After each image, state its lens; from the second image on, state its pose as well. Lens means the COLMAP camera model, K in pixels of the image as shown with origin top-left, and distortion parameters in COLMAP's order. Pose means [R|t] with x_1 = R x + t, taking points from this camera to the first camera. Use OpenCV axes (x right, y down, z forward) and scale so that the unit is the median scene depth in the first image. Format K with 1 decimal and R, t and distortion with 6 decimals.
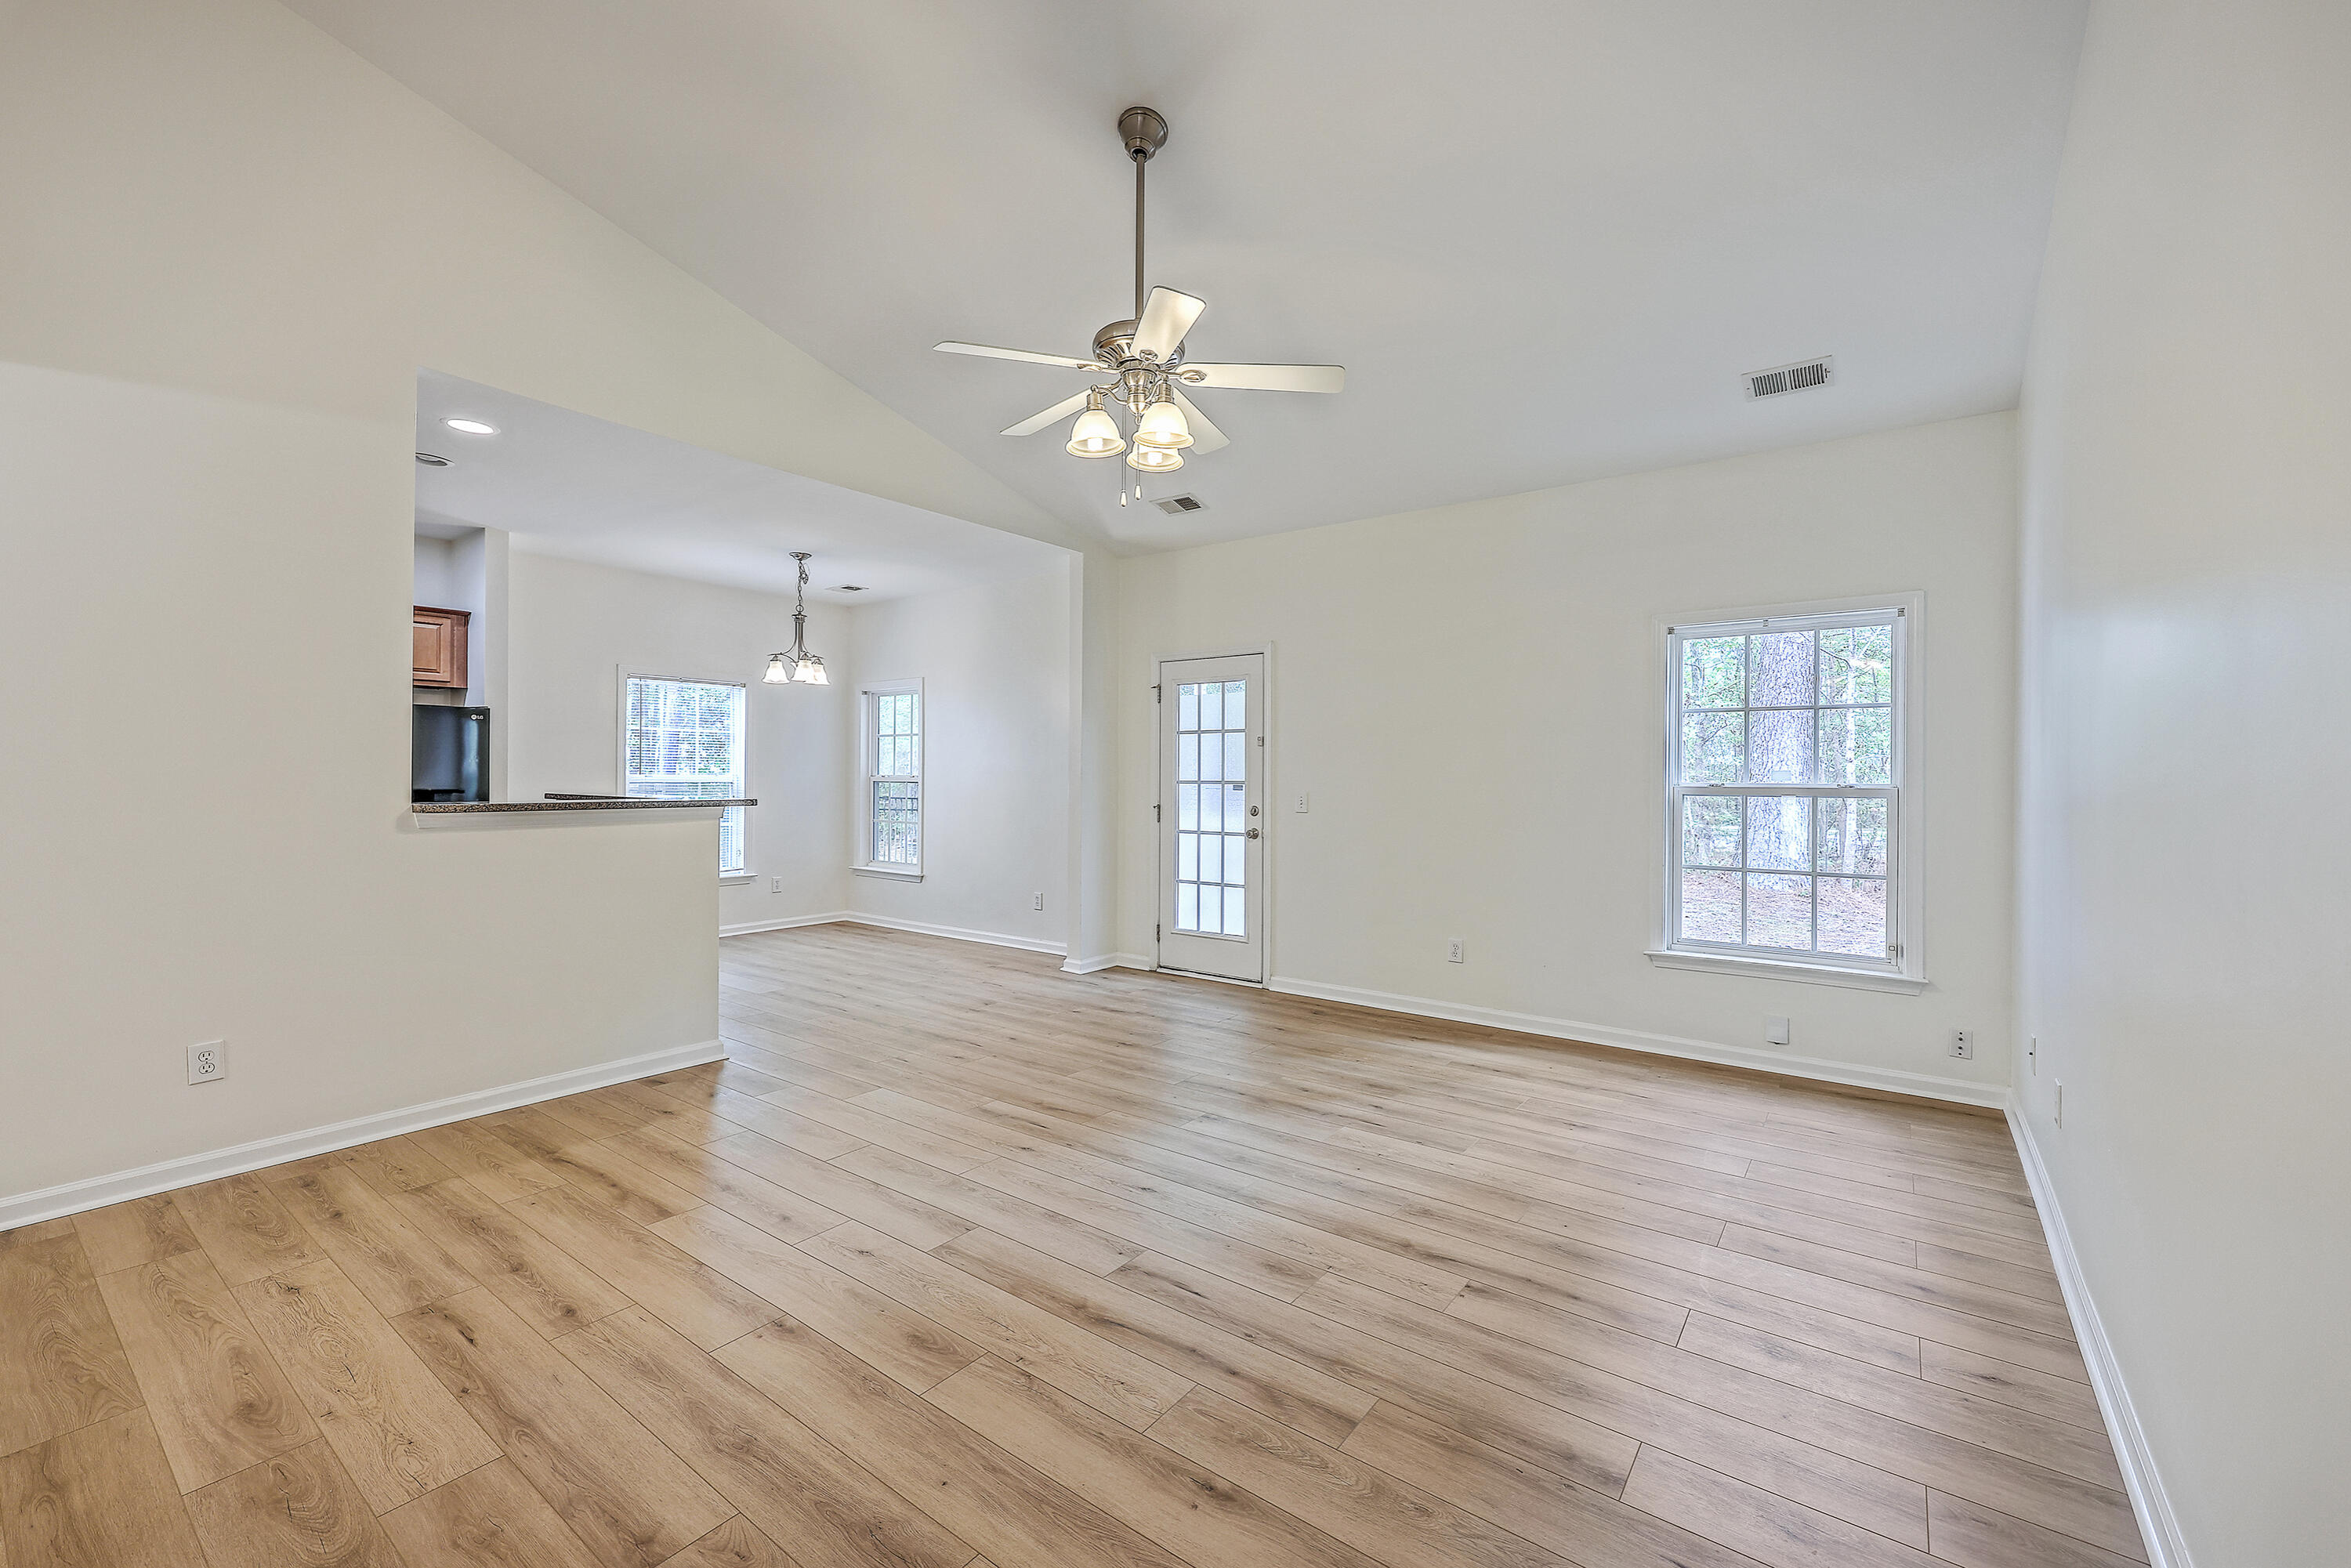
lens RADIAL K [[952.2, 0, 1181.5], [0, 952.2, 772.7], [0, 0, 1]] dist [0.000359, 0.000327]
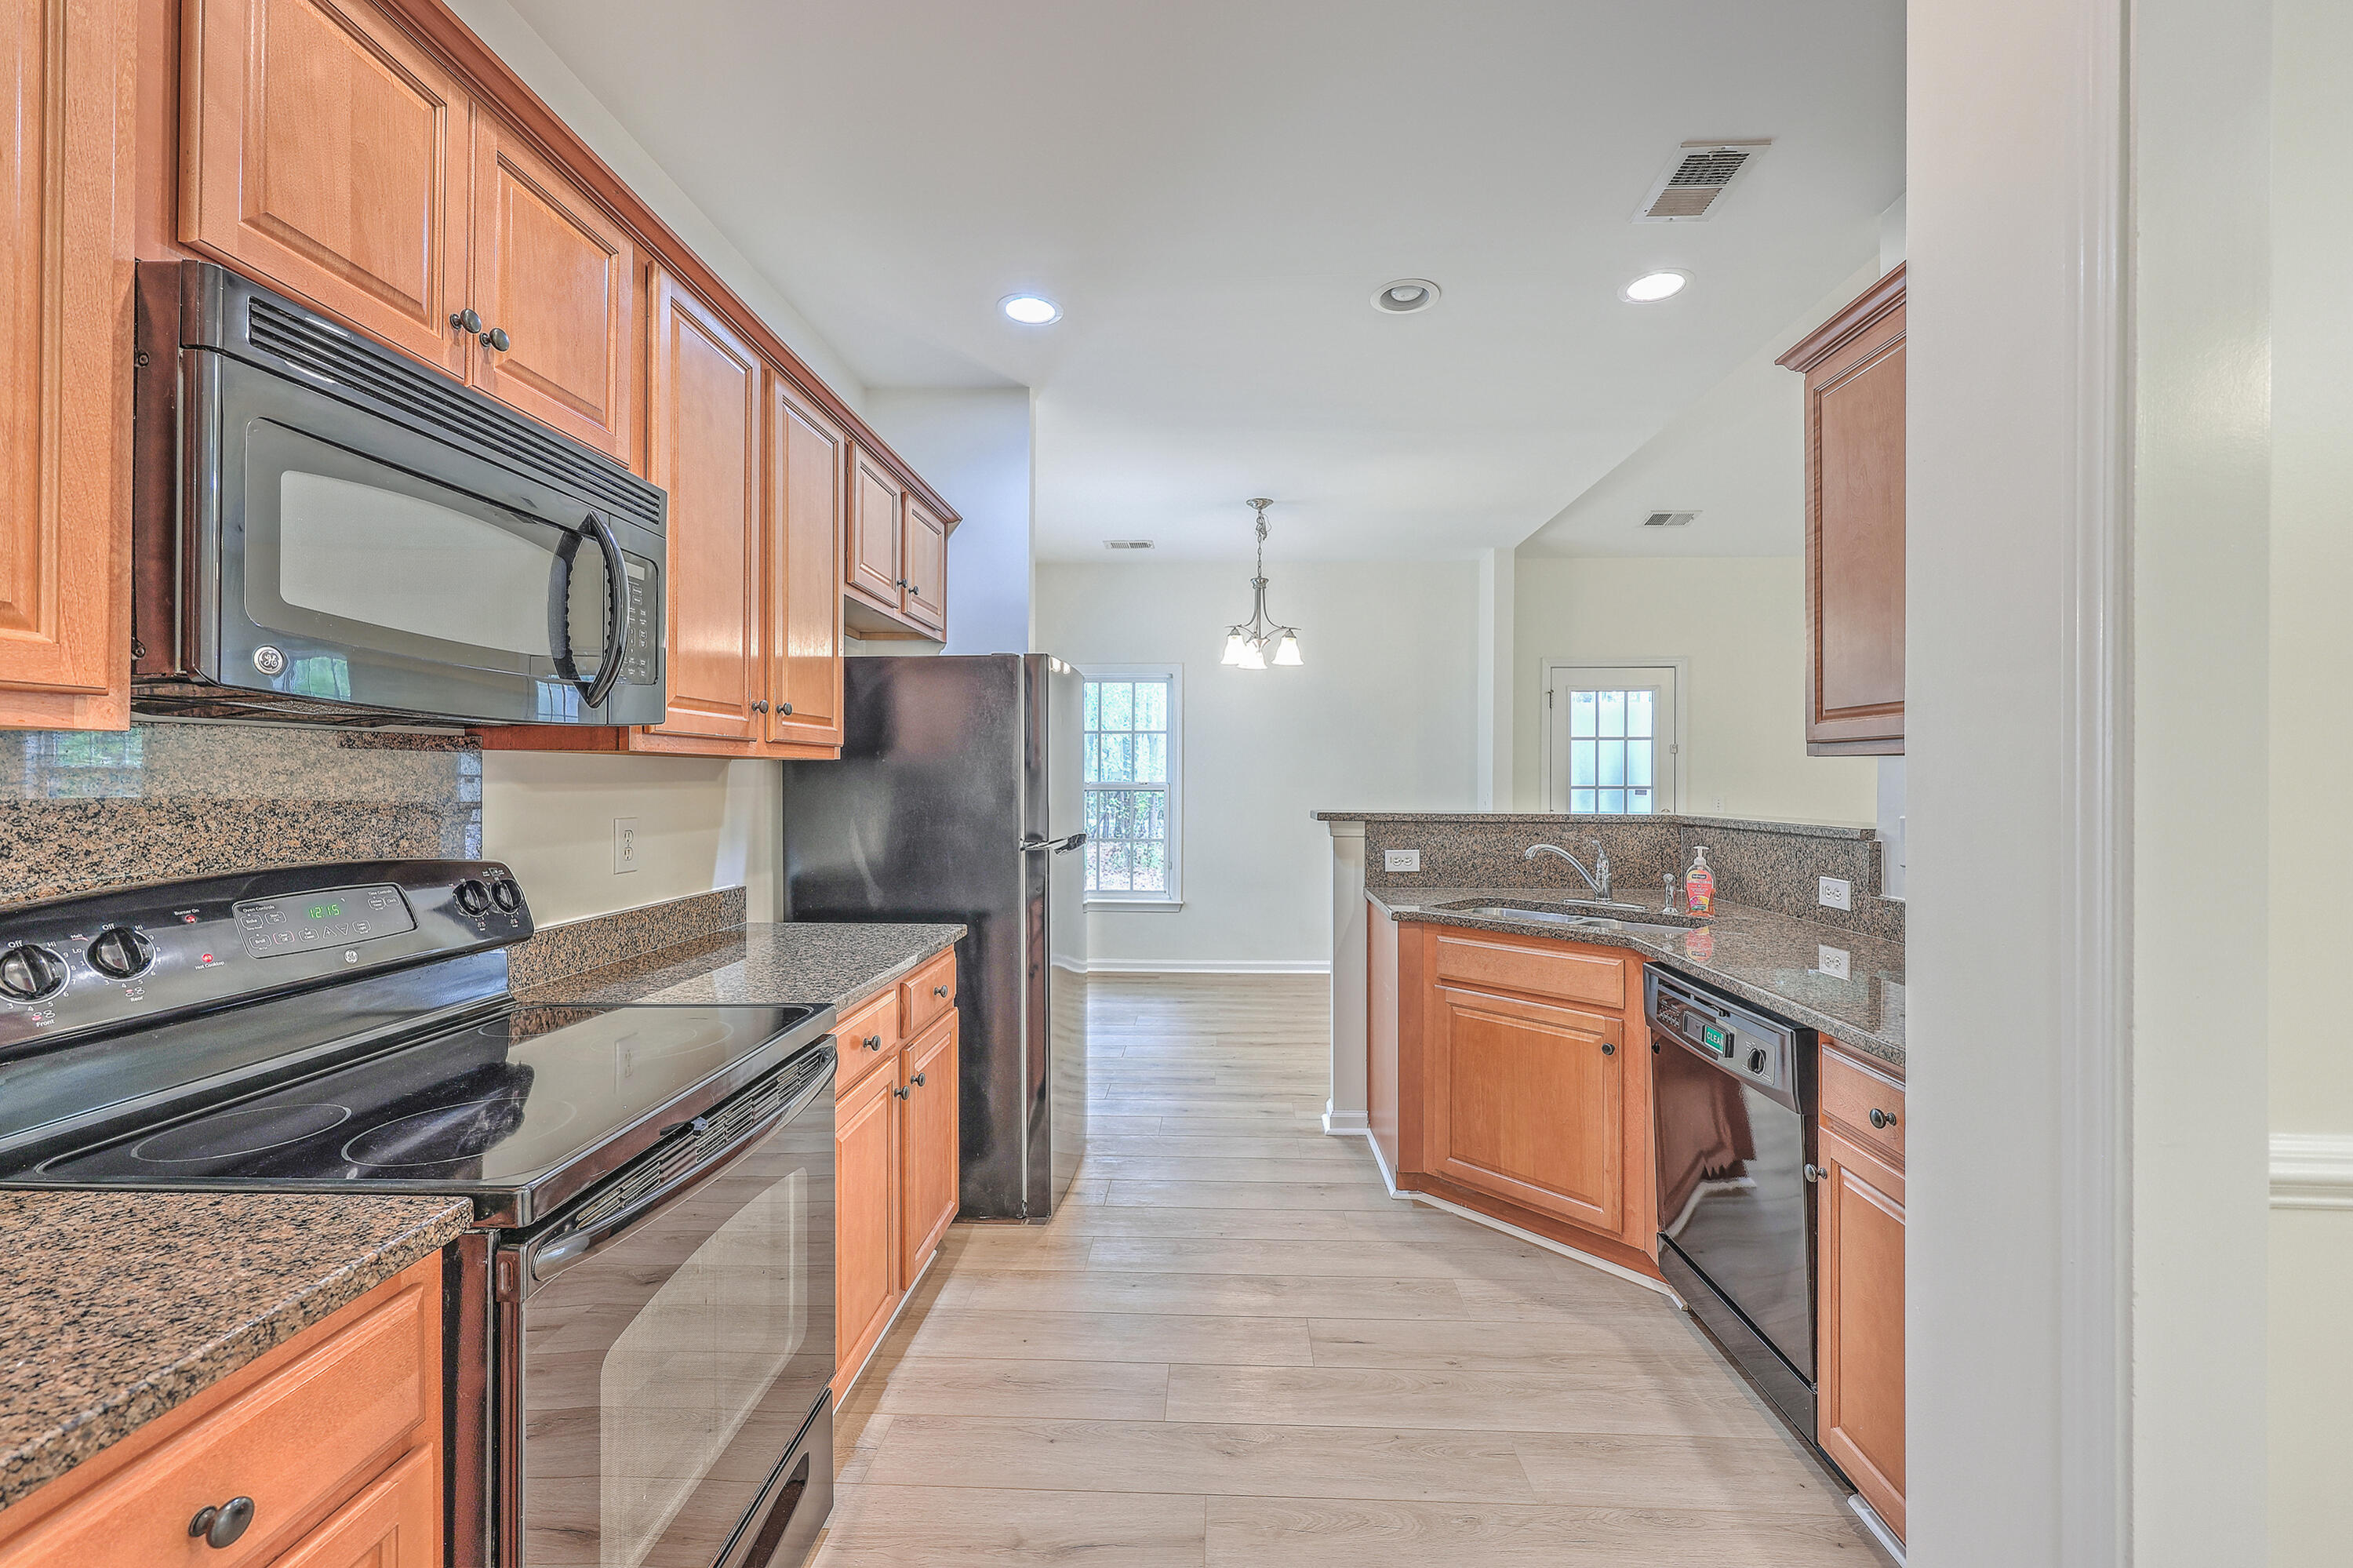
lens RADIAL K [[953.1, 0, 1182.5], [0, 953.1, 772.7], [0, 0, 1]] dist [0.000359, 0.000327]
pose [[0.827758, 0.000348, 0.561085, -1.334044], [0.003325, 0.999979, -0.005524, -0.003111], [-0.561075, 0.006438, 0.827740, 0.582749]]
